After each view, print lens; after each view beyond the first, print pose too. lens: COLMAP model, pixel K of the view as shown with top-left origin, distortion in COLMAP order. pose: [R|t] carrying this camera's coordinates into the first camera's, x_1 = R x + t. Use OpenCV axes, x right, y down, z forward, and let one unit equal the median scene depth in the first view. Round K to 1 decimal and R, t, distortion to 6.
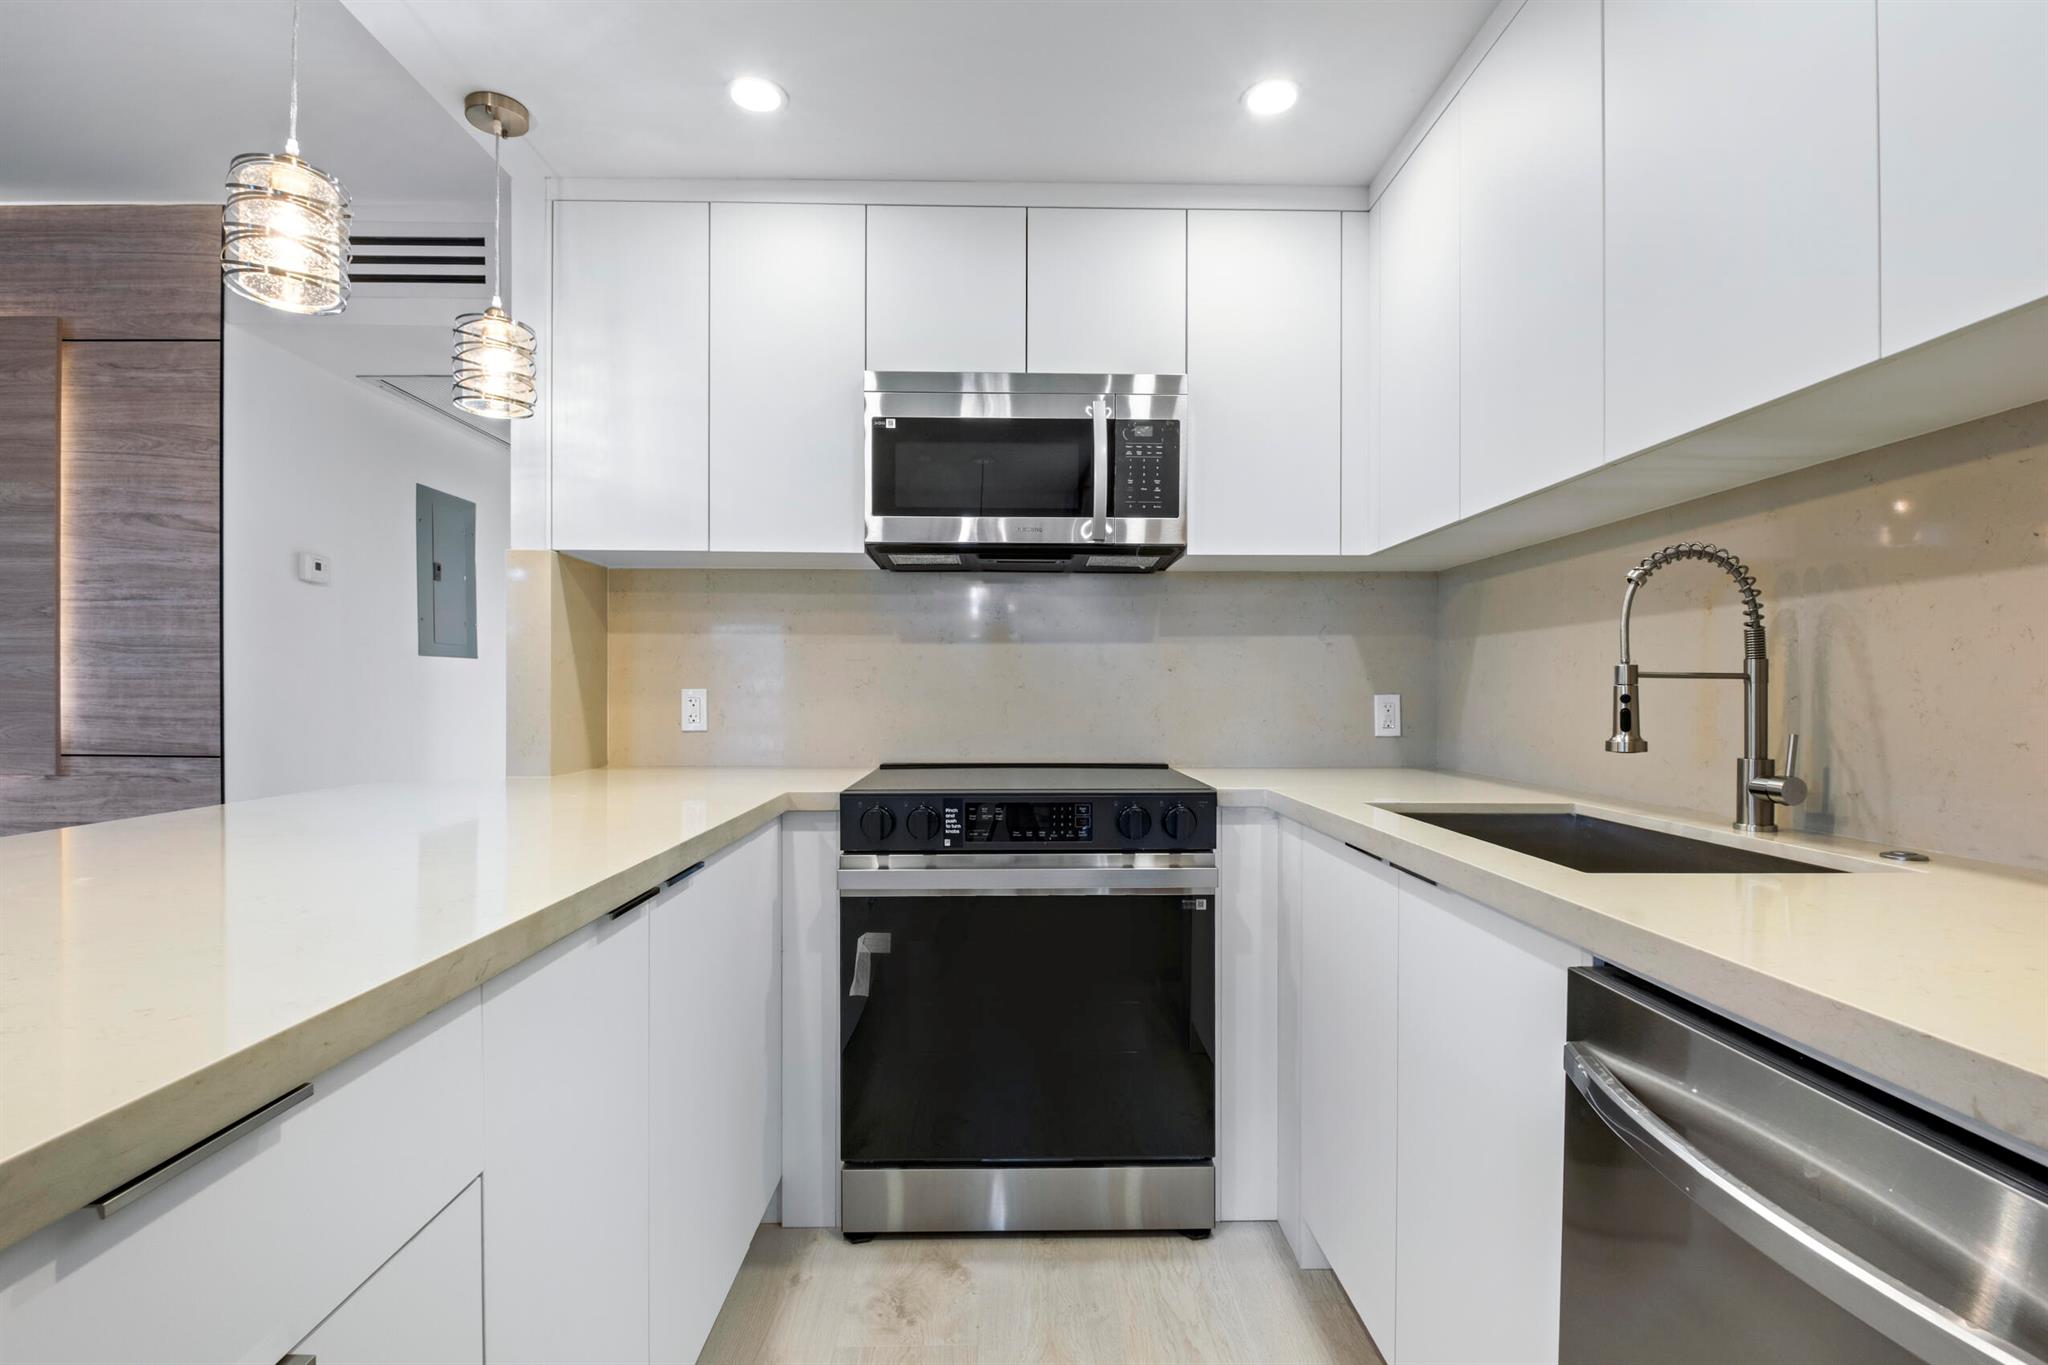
lens RADIAL K [[991.4, 0, 1024.2], [0, 991.4, 692.0], [0, 0, 1]] dist [-0.000731, -0.004718]
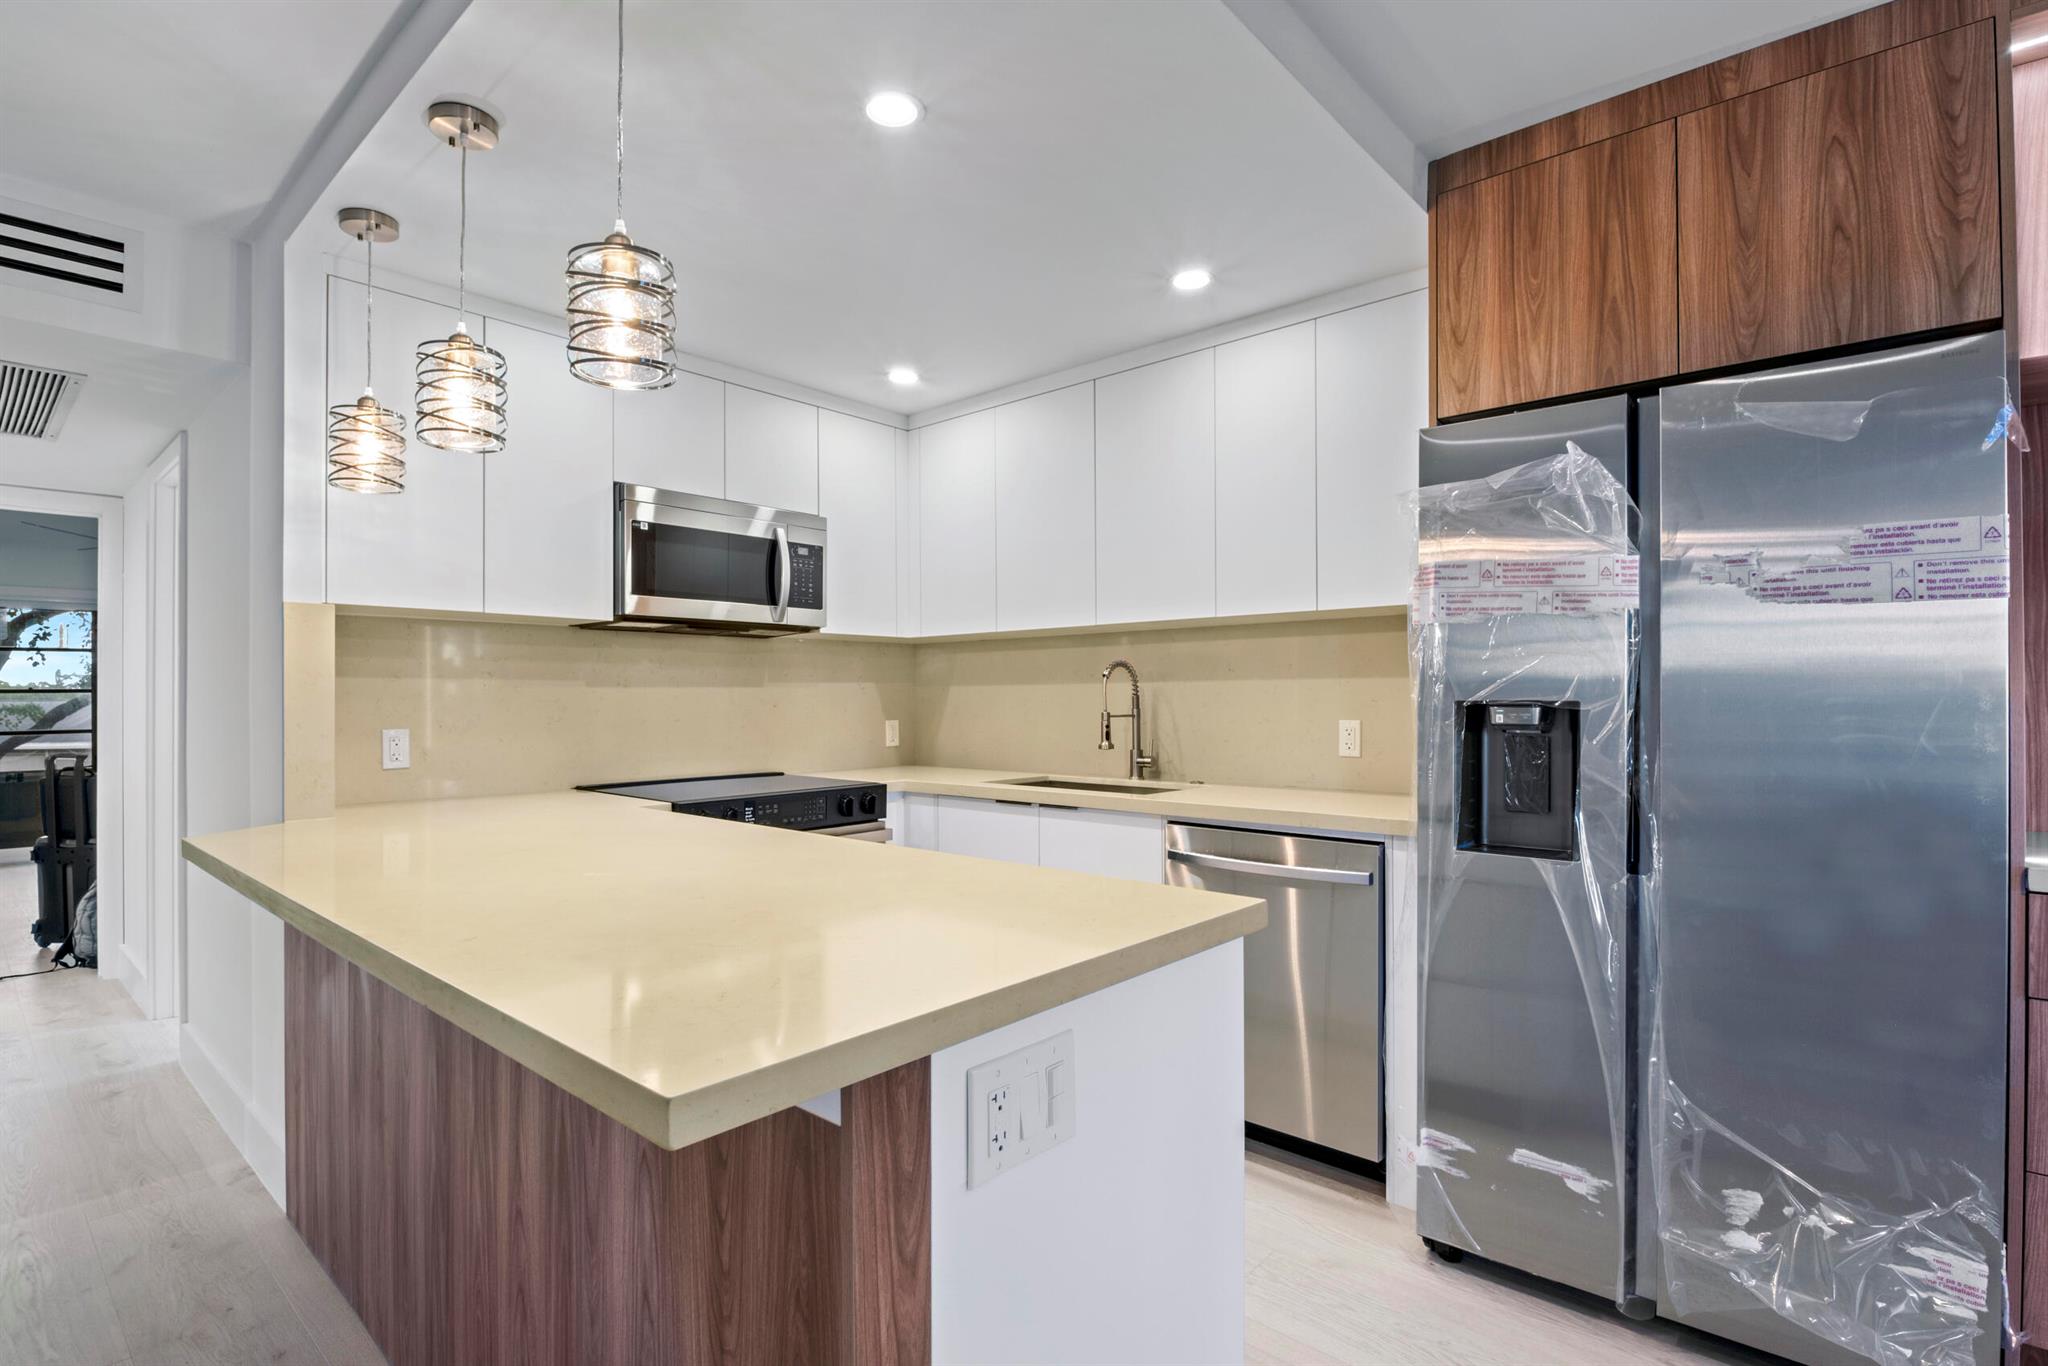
lens RADIAL K [[991.4, 0, 1005.8], [0, 991.4, 690.3], [0, 0, 1]] dist [-0.000731, -0.004718]
pose [[0.679378, -0.001540, 0.733787, -0.672739], [0.005554, 0.999980, -0.003043, -0.038409], [-0.733767, 0.006143, 0.679373, -0.220260]]
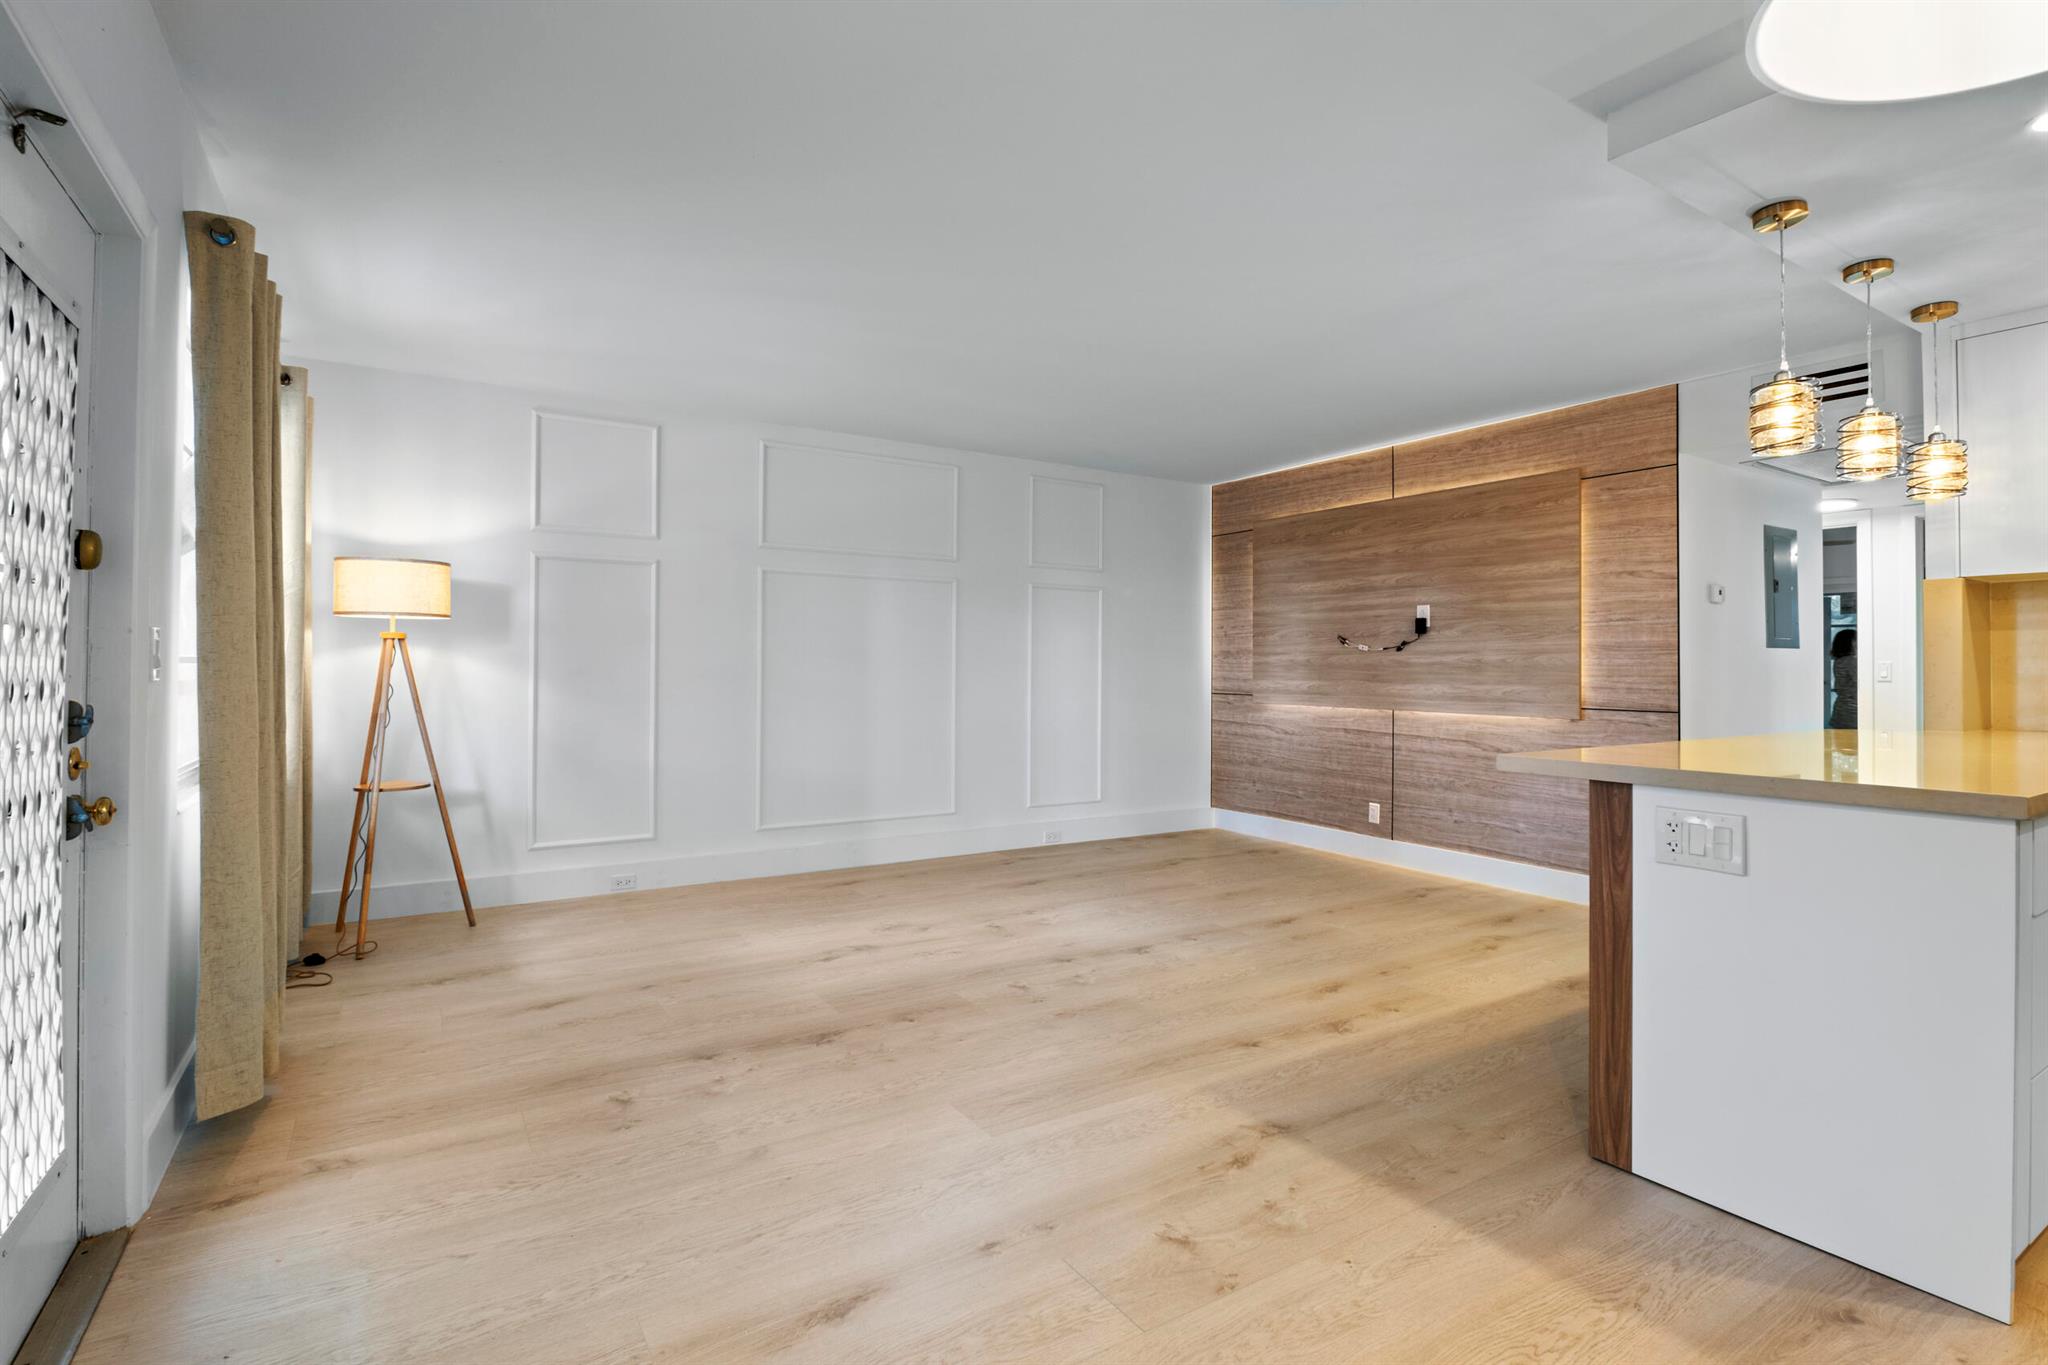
lens RADIAL K [[991.4, 0, 1028.8], [0, 991.4, 649.1], [0, 0, 1]] dist [-0.000731, -0.004718]
pose [[0.530182, -0.018806, -0.847676, 0.025242], [-0.000051, 0.999753, -0.022212, -0.004435], [0.847884, 0.011819, 0.530050, -0.829802]]
